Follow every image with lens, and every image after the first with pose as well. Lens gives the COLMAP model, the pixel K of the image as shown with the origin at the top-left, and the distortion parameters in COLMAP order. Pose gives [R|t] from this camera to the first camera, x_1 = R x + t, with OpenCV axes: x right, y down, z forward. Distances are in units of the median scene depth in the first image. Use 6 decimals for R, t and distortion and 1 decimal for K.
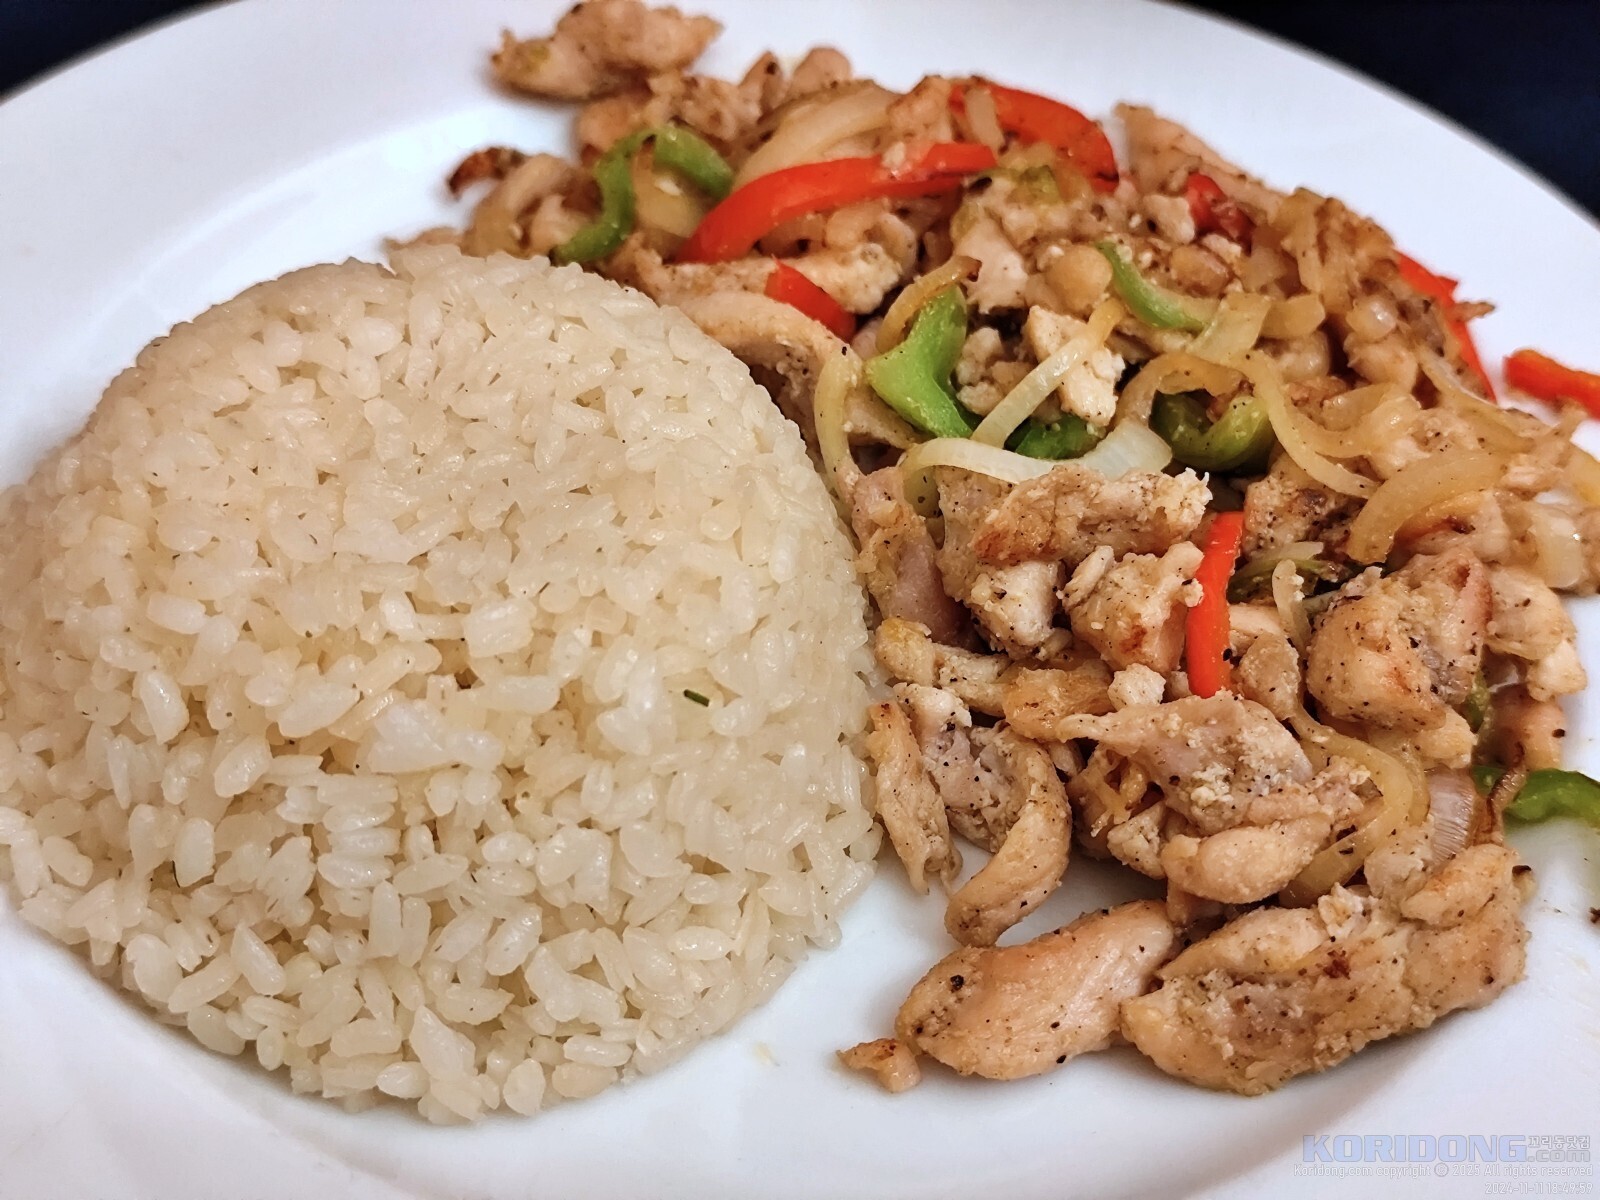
lens RADIAL K [[2164.7, 0, 800.0], [0, 2164.7, 600.0], [0, 0, 1]] dist [0.116283, -0.752400]
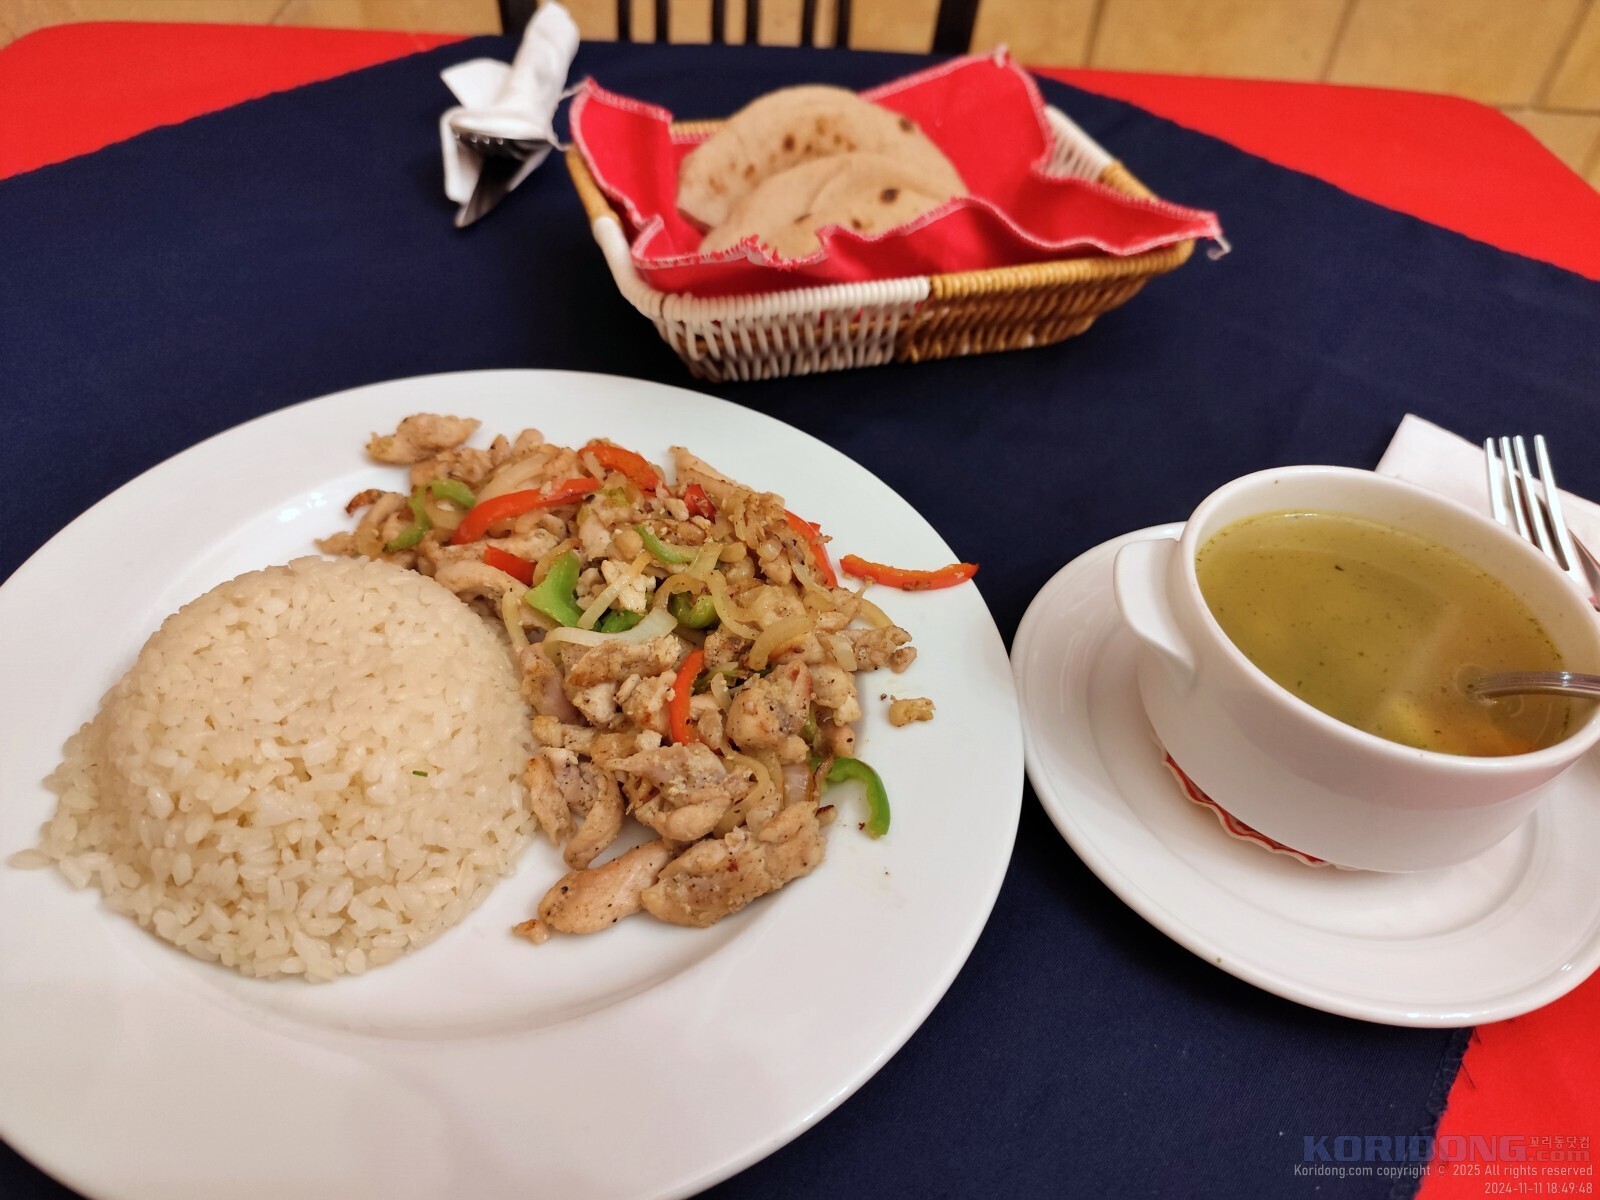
lens RADIAL K [[1079.0, 0, 800.0], [0, 1079.0, 600.0], [0, 0, 1]] dist [-0.001481, -0.107726]
pose [[0.991119, -0.081202, 0.105306, 0.208541], [0.083454, 0.996364, -0.017145, -0.069979], [-0.103531, 0.025781, 0.994292, -0.089539]]
